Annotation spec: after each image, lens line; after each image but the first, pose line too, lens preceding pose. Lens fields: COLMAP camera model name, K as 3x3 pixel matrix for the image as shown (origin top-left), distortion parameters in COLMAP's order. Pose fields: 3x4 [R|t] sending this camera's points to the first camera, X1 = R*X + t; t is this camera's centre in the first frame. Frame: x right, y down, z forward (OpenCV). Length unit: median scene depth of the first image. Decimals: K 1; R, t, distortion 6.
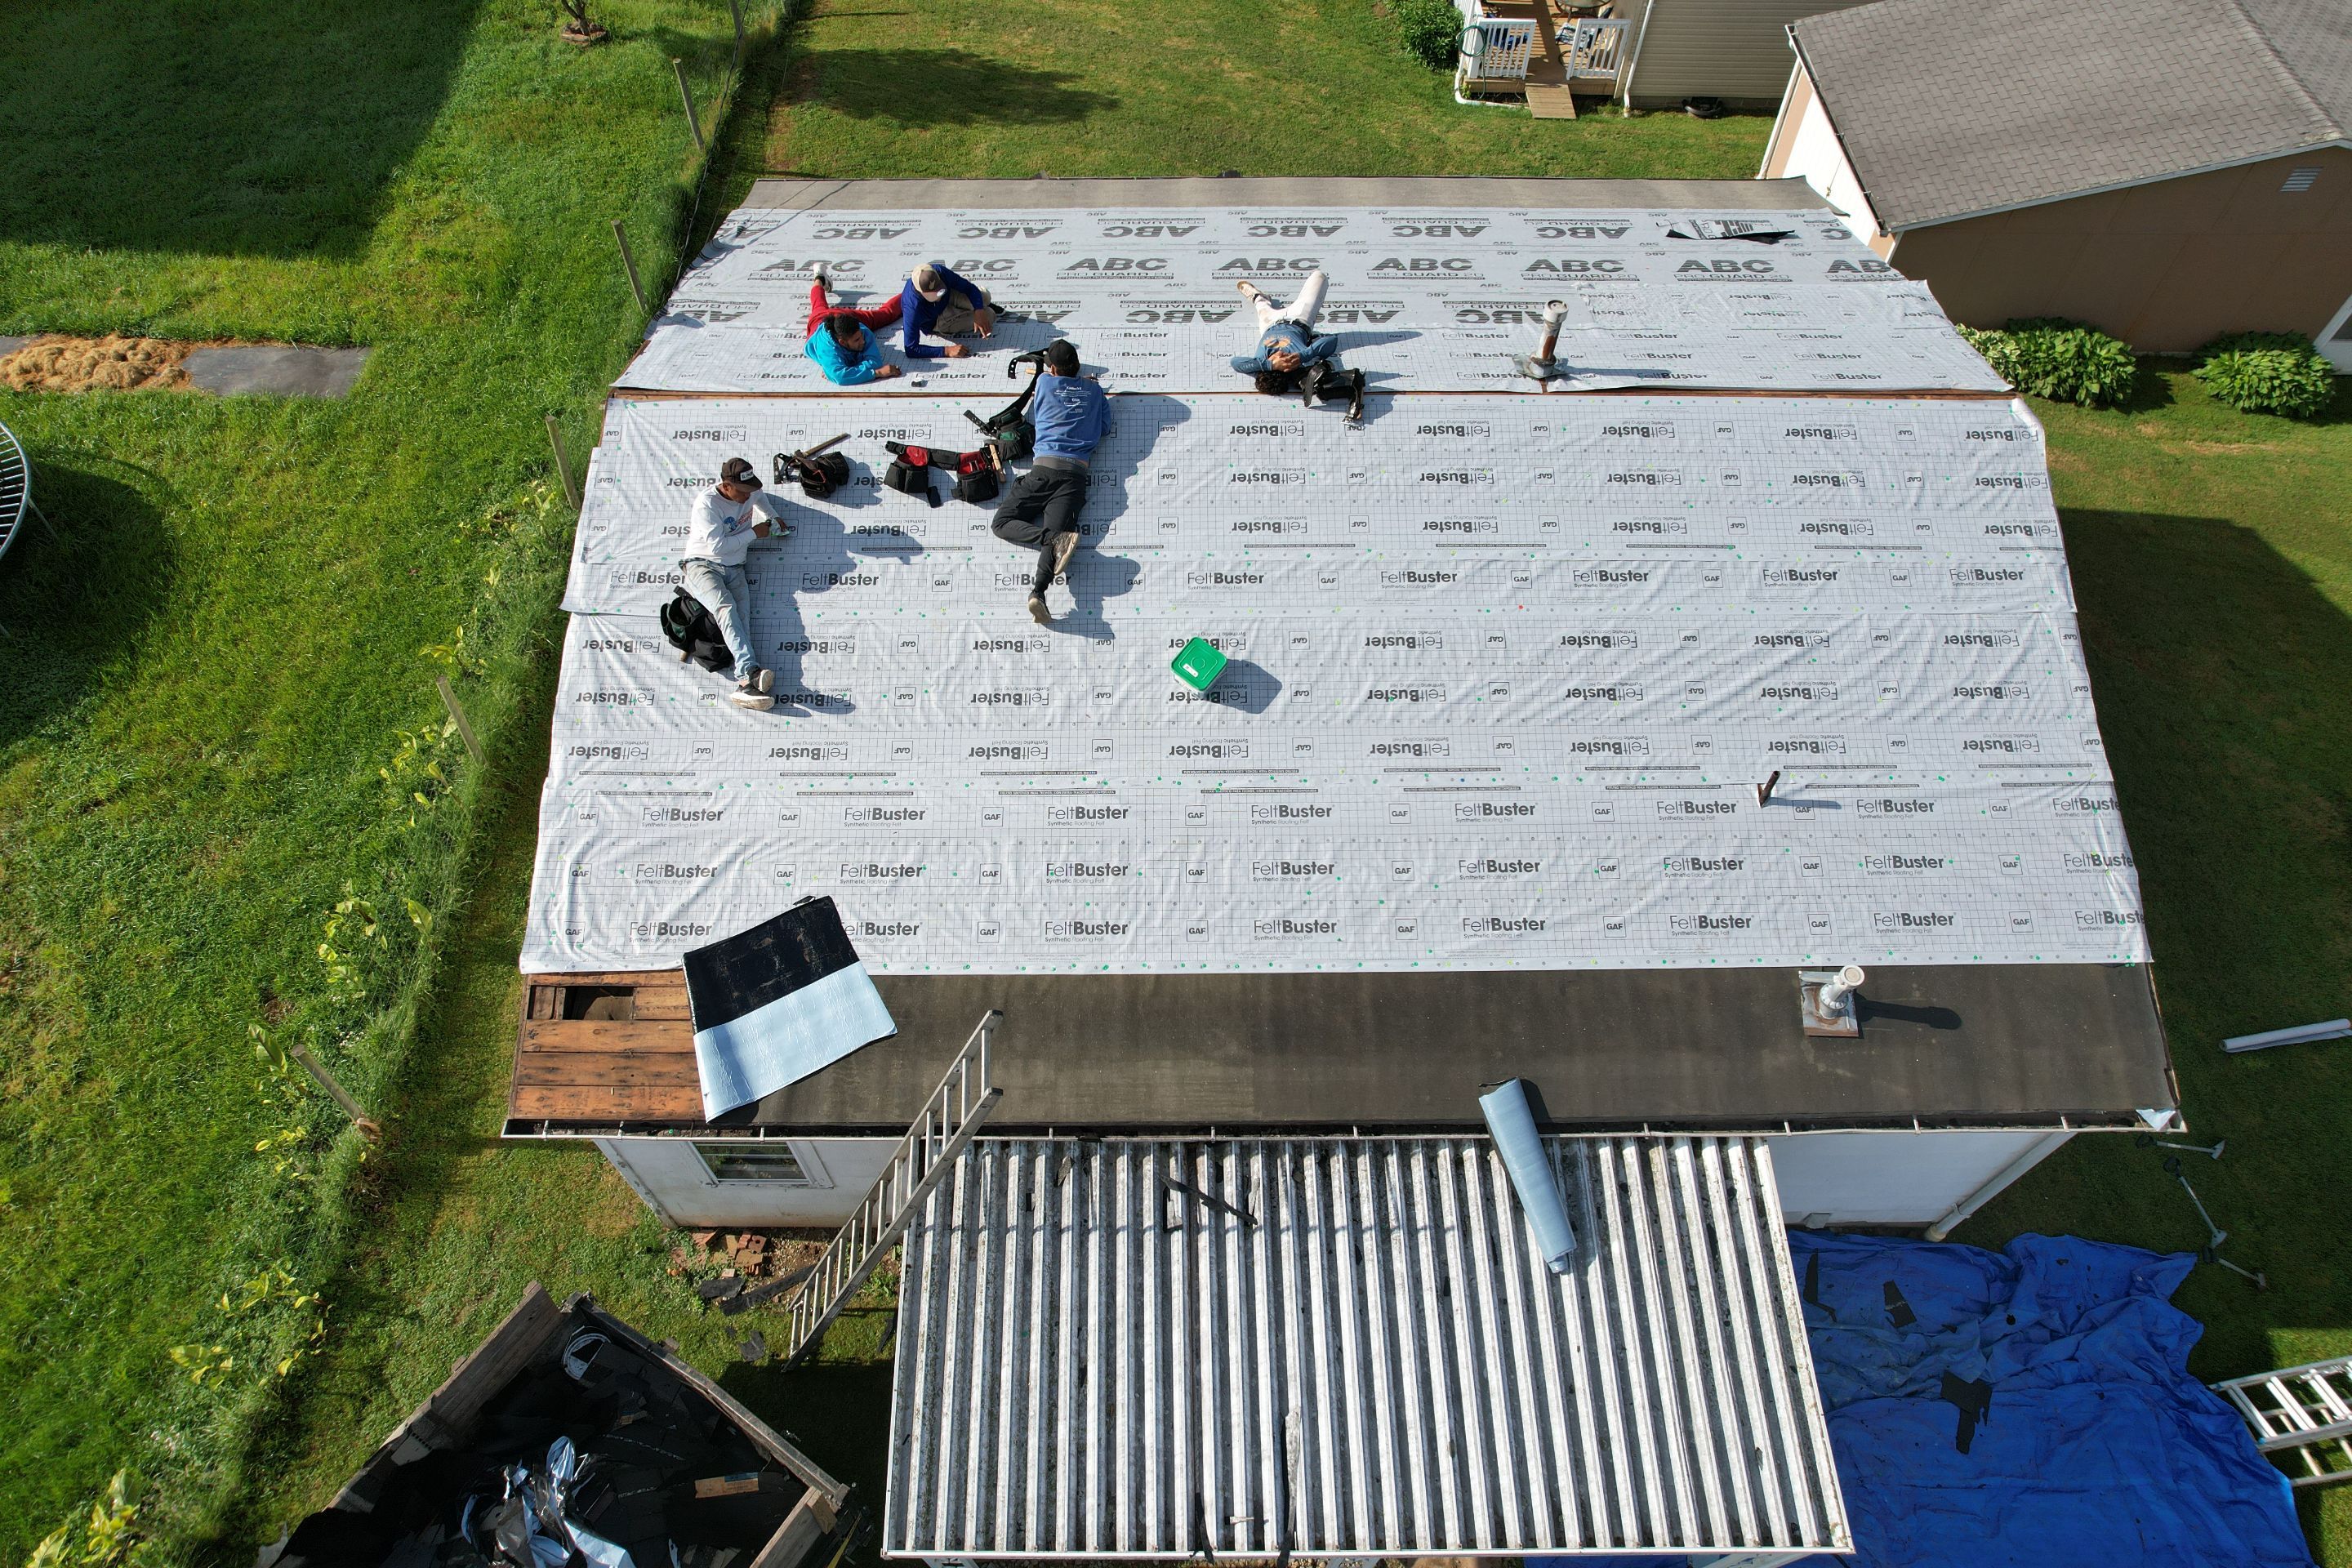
lens RADIAL K [[1511.2, 0, 1188.3], [0, 1511.2, 790.5], [0, 0, 1]] dist [-0.066075, 0.060078]
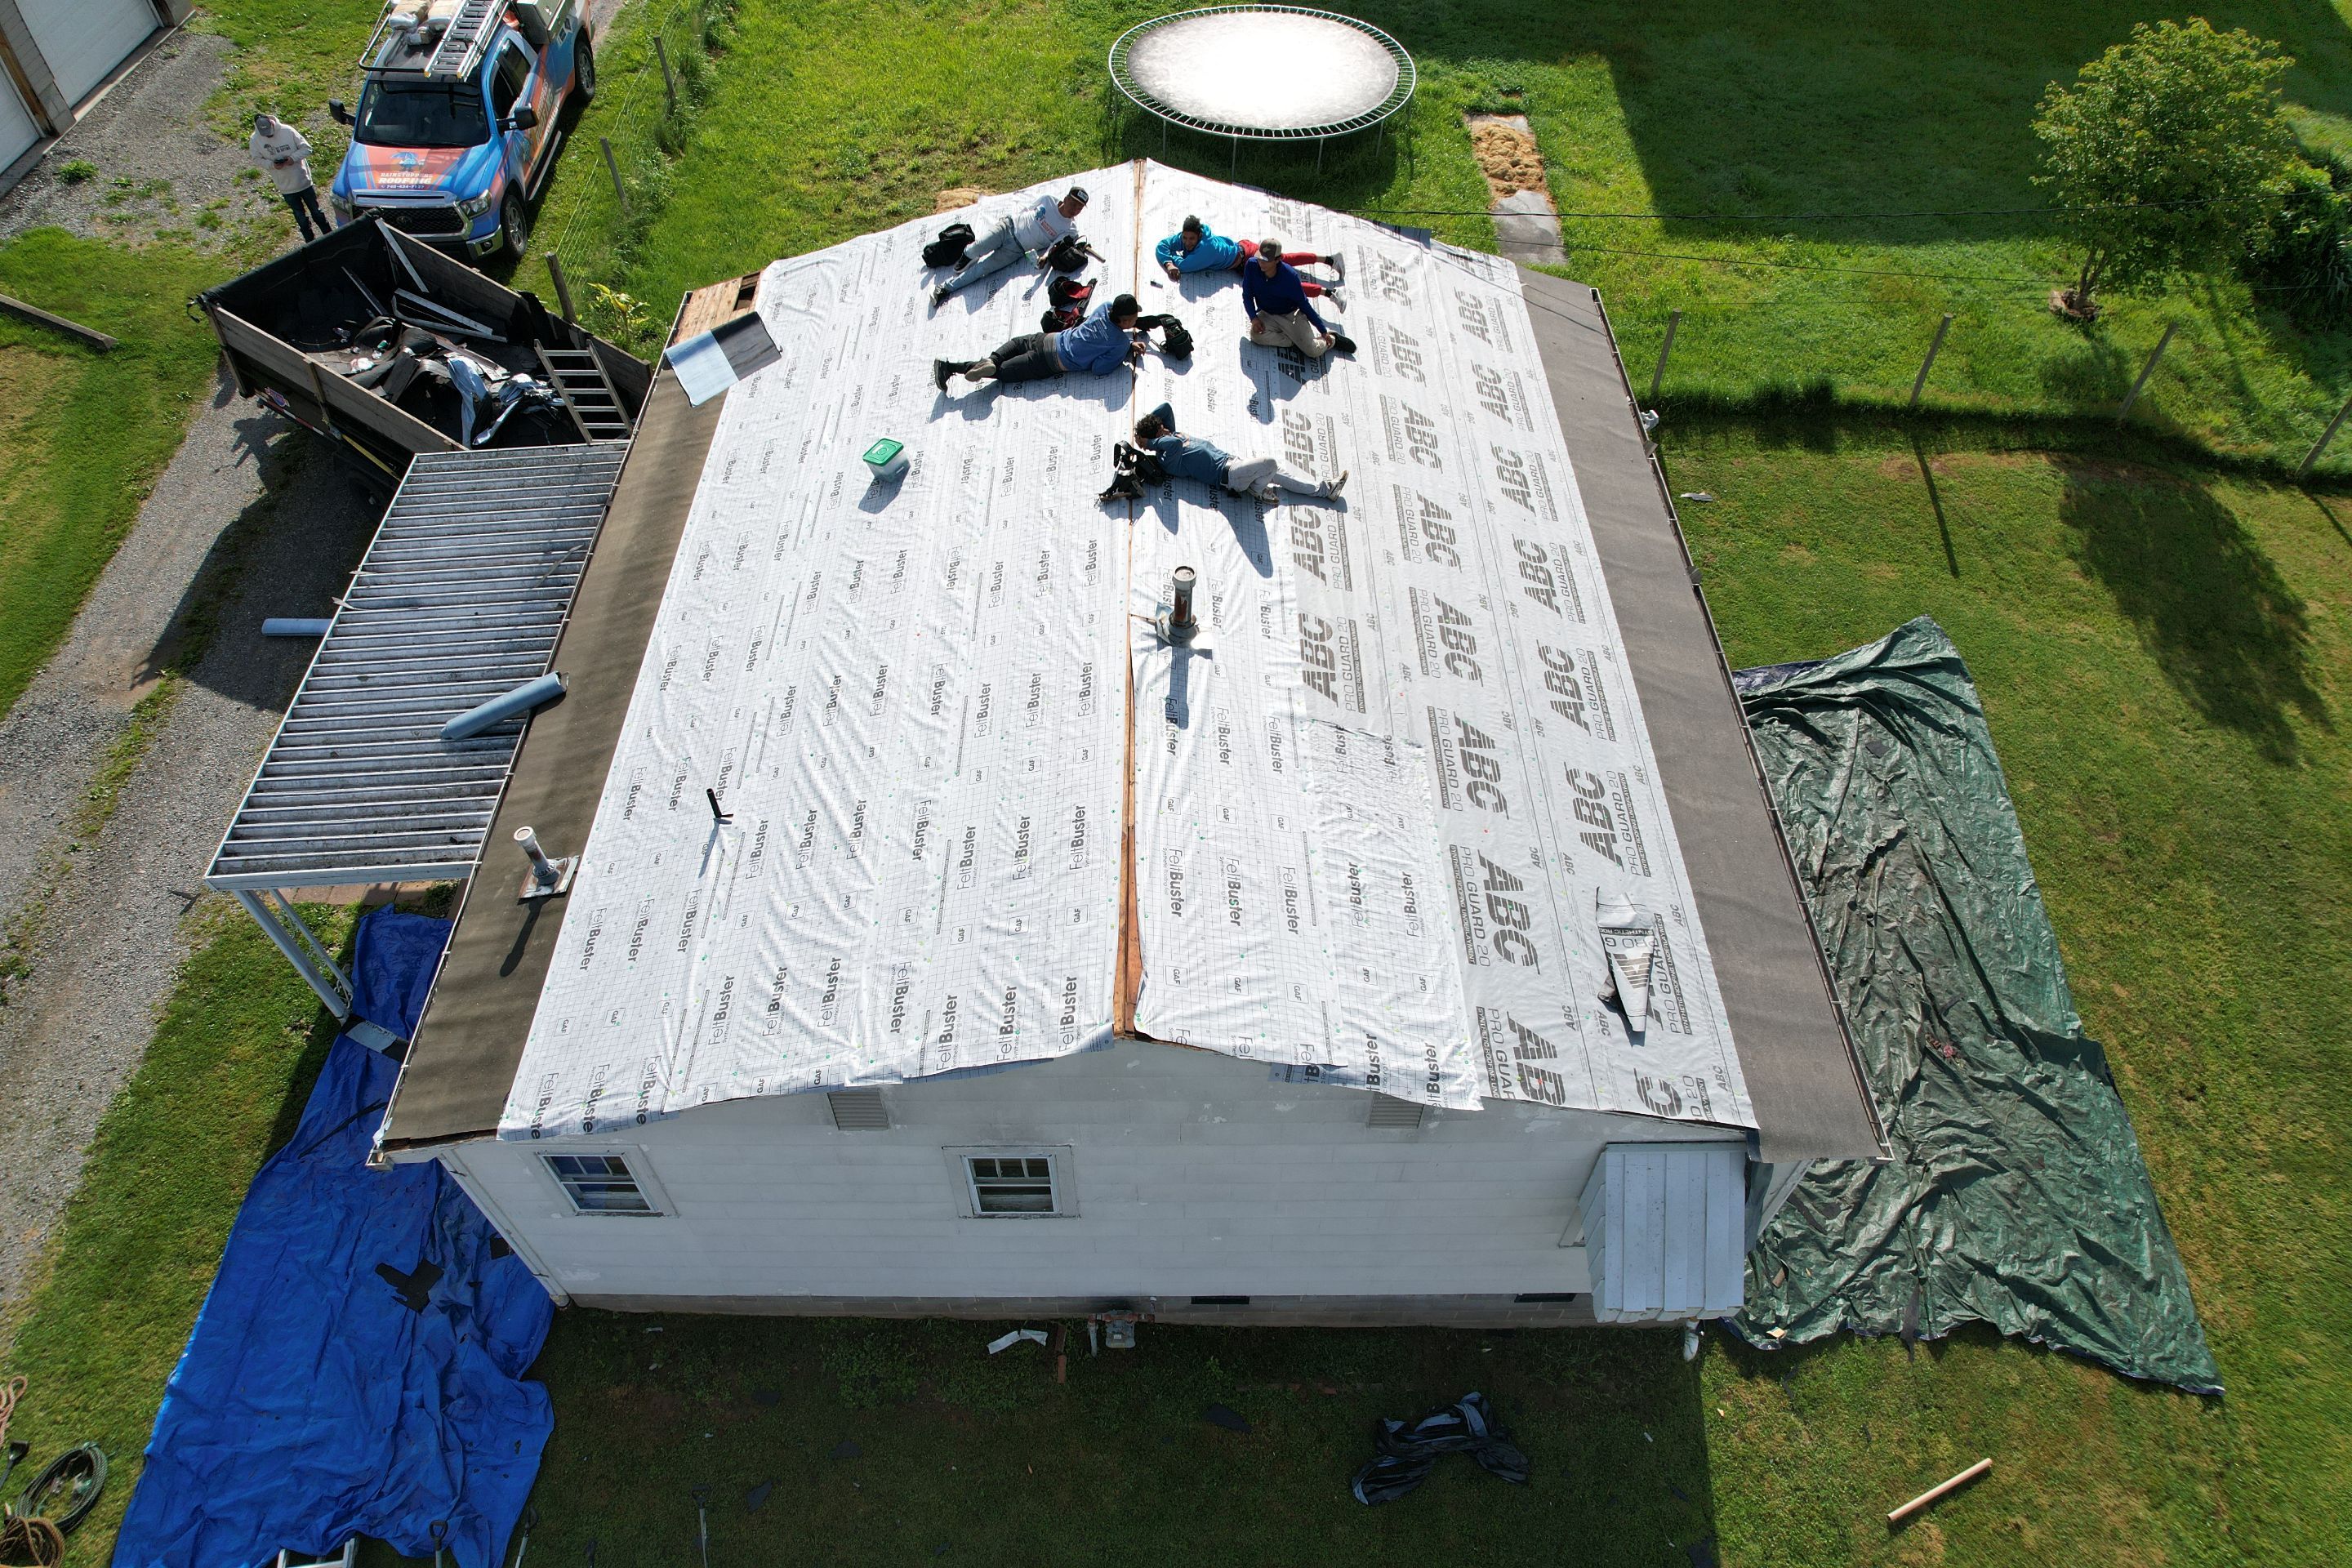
lens RADIAL K [[1511.2, 0, 1175.2], [0, 1511.2, 799.0], [0, 0, 1]] dist [-0.066075, 0.060078]
pose [[-0.002874, 0.762888, -0.646525, 1.043330], [-0.820114, 0.368142, 0.438047, -0.727959], [0.572193, 0.531483, 0.624597, 0.476858]]
